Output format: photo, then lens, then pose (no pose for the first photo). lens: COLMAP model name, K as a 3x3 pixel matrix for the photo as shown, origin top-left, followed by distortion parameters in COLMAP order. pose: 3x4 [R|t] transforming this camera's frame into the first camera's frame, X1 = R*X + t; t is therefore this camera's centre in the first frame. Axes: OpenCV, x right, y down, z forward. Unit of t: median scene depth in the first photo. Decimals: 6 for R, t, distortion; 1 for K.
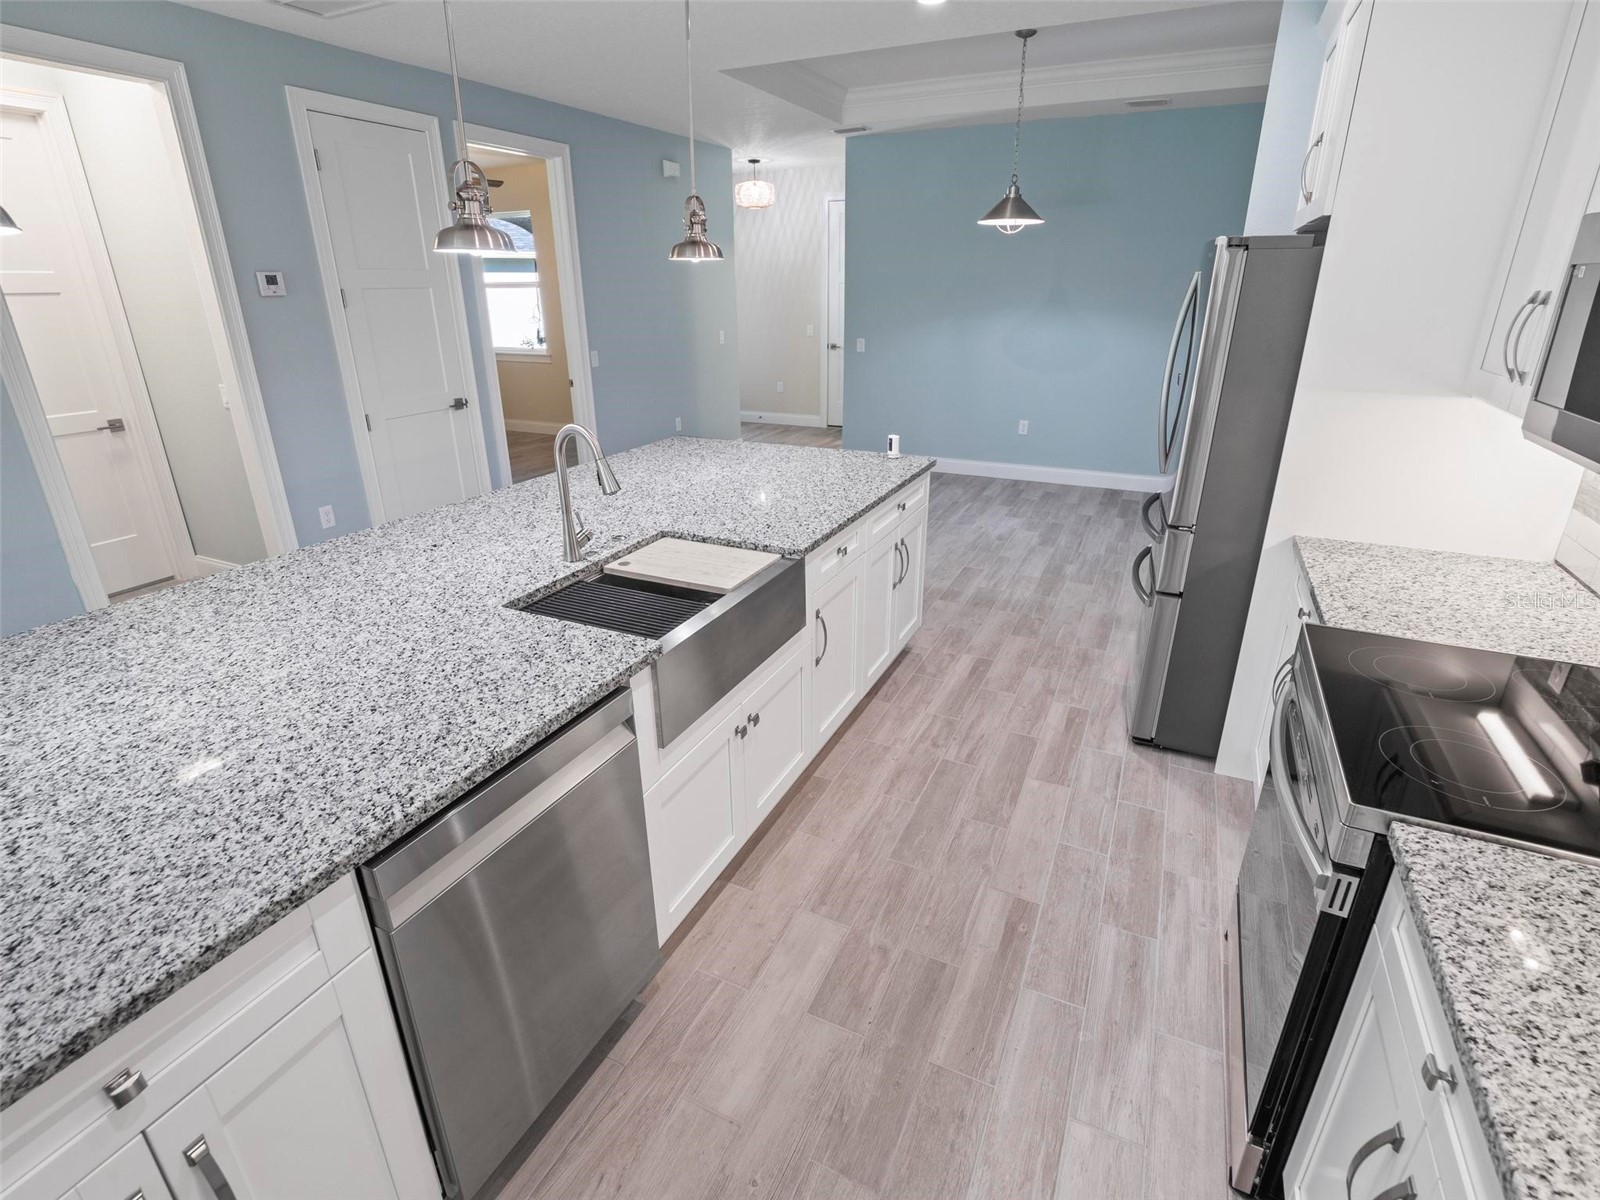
lens RADIAL K [[781.7, 0, 794.1], [0, 781.7, 583.2], [0, 0, 1]] dist [-0.005431, -0.010088]
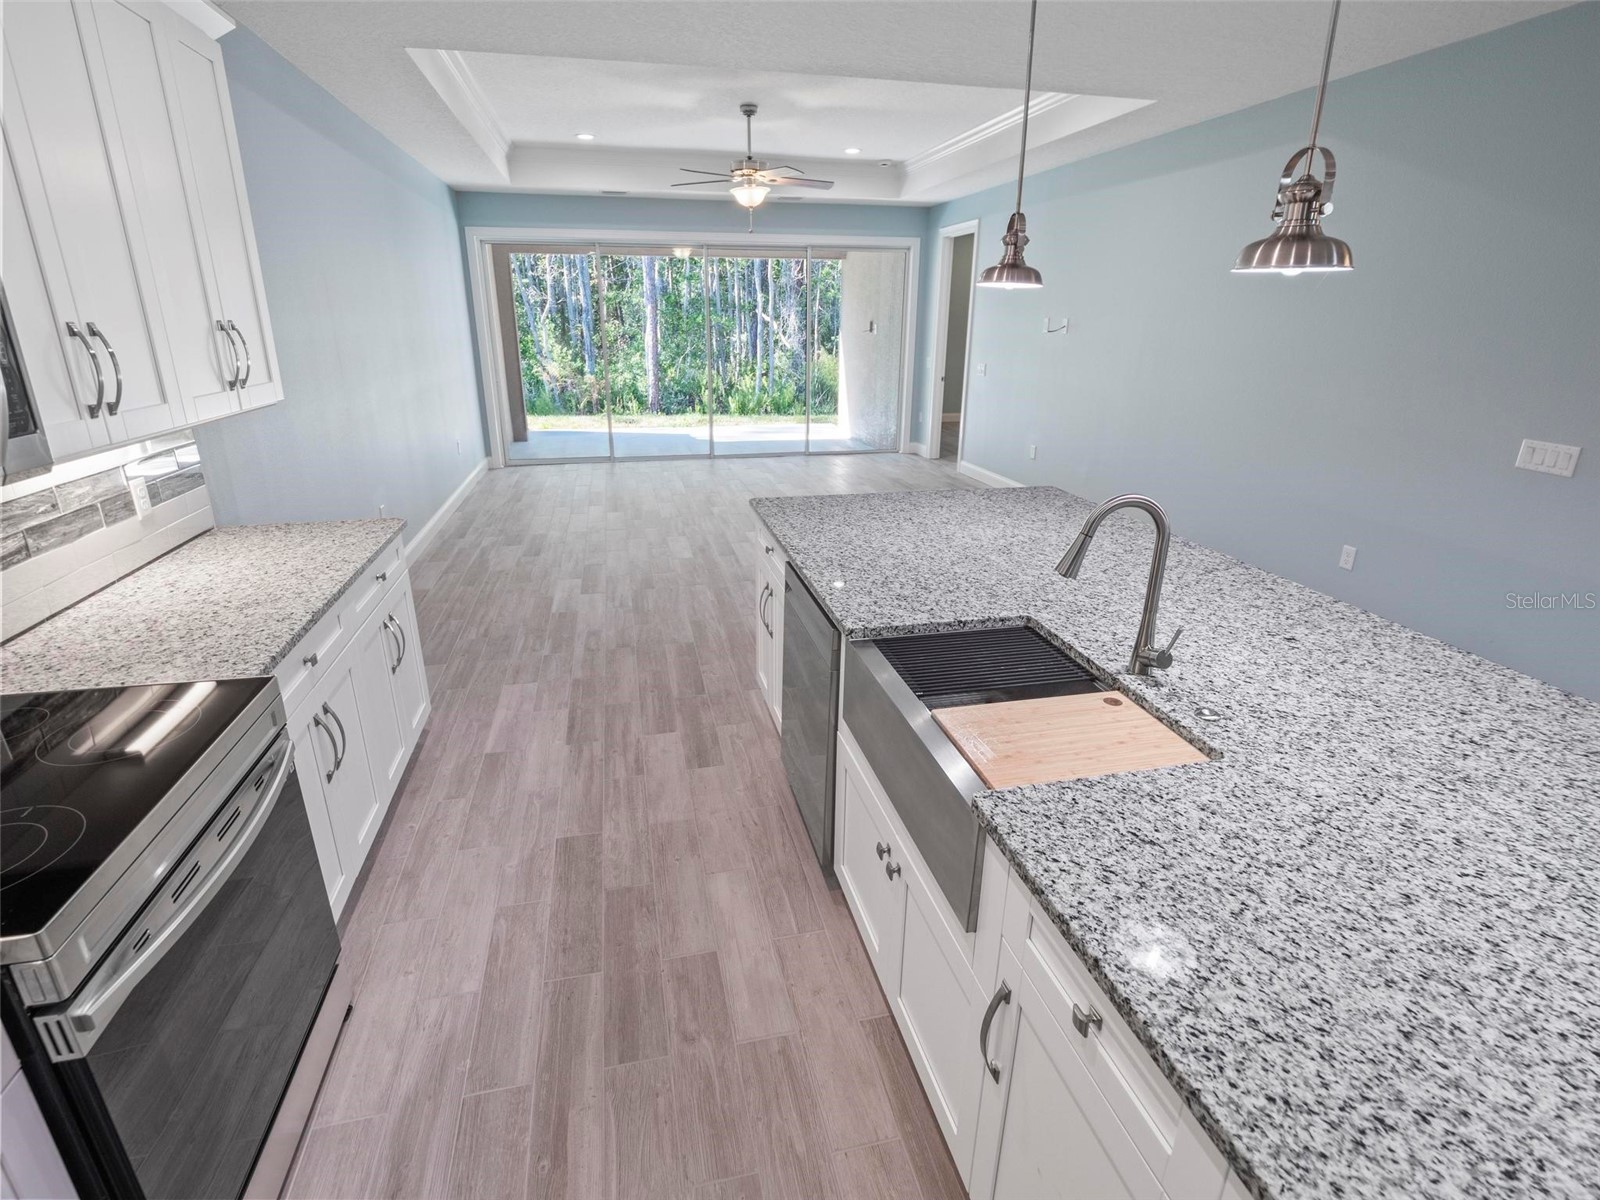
lens RADIAL K [[785.7, 0, 792.5], [0, 785.7, 576.8], [0, 0, 1]] dist [-0.002609, -0.009493]
pose [[-0.780497, 0.203250, -0.591197, 0.358683], [-0.223682, 0.792276, 0.567684, -0.398788], [0.583773, 0.575316, -0.572905, 1.025084]]
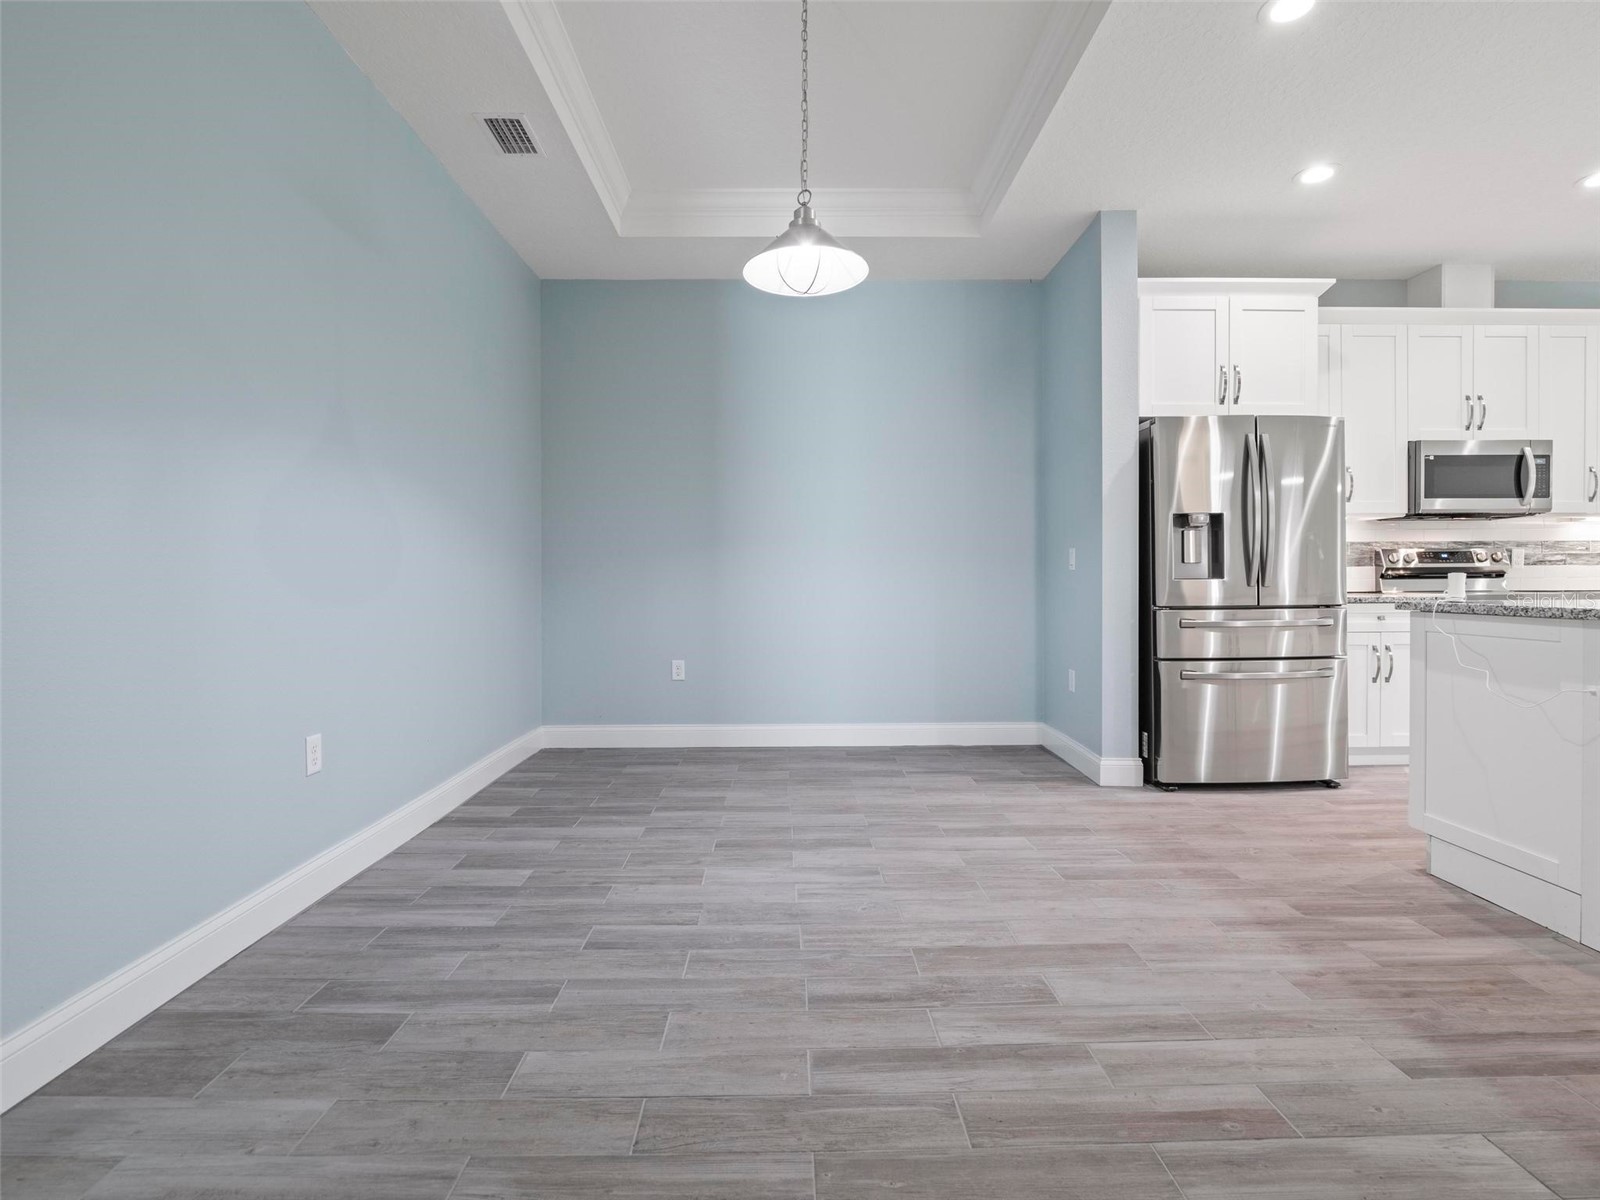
lens RADIAL K [[779.9, 0, 793.7], [0, 779.9, 589.4], [0, 0, 1]] dist [-0.015111, 0.000095]
pose [[-0.443301, -0.003437, 0.896366, -0.331960], [0.328789, 0.929670, 0.166168, -0.670823], [-0.833896, 0.368377, -0.410994, 2.439508]]
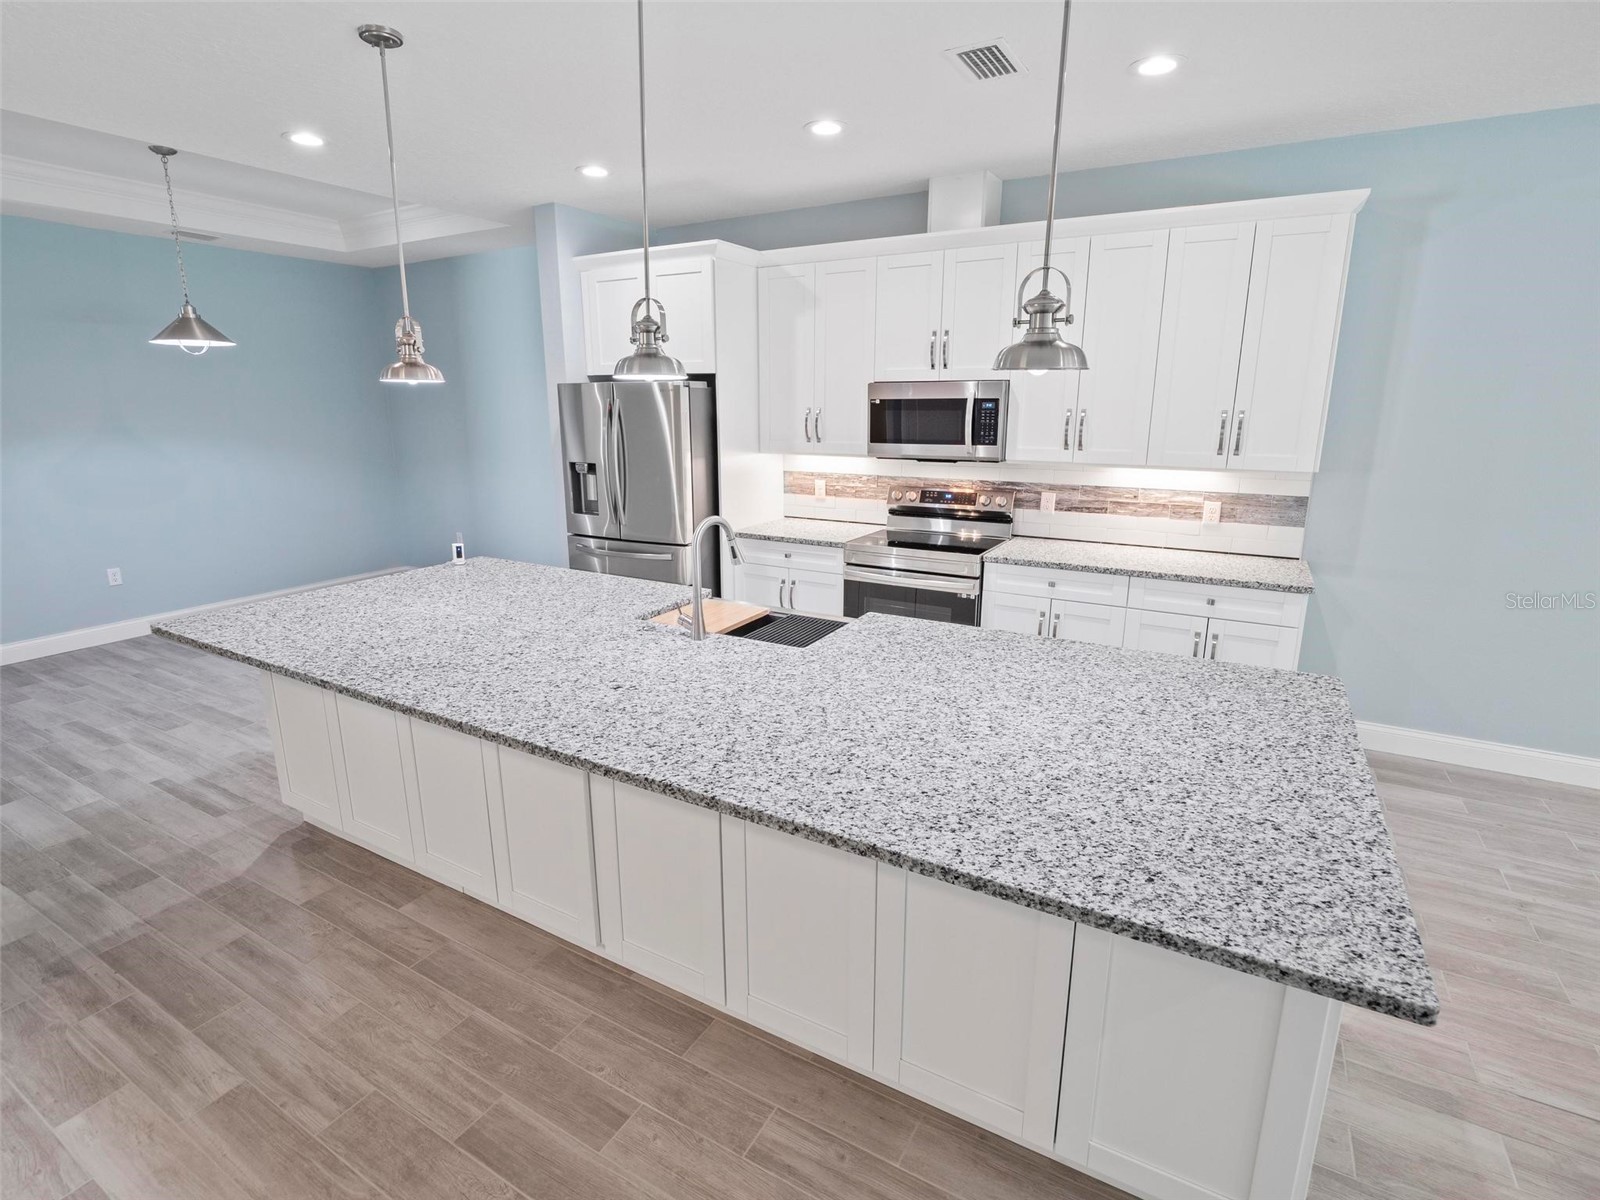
lens RADIAL K [[775.2, 0, 800.0], [0, 775.2, 574.2], [0, 0, 1]] dist [0.002108, -0.009179]
pose [[0.062504, -0.210201, 0.975658, -1.170943], [0.357942, 0.917258, 0.174688, -0.224991], [-0.931650, 0.338310, 0.132572, 0.587362]]
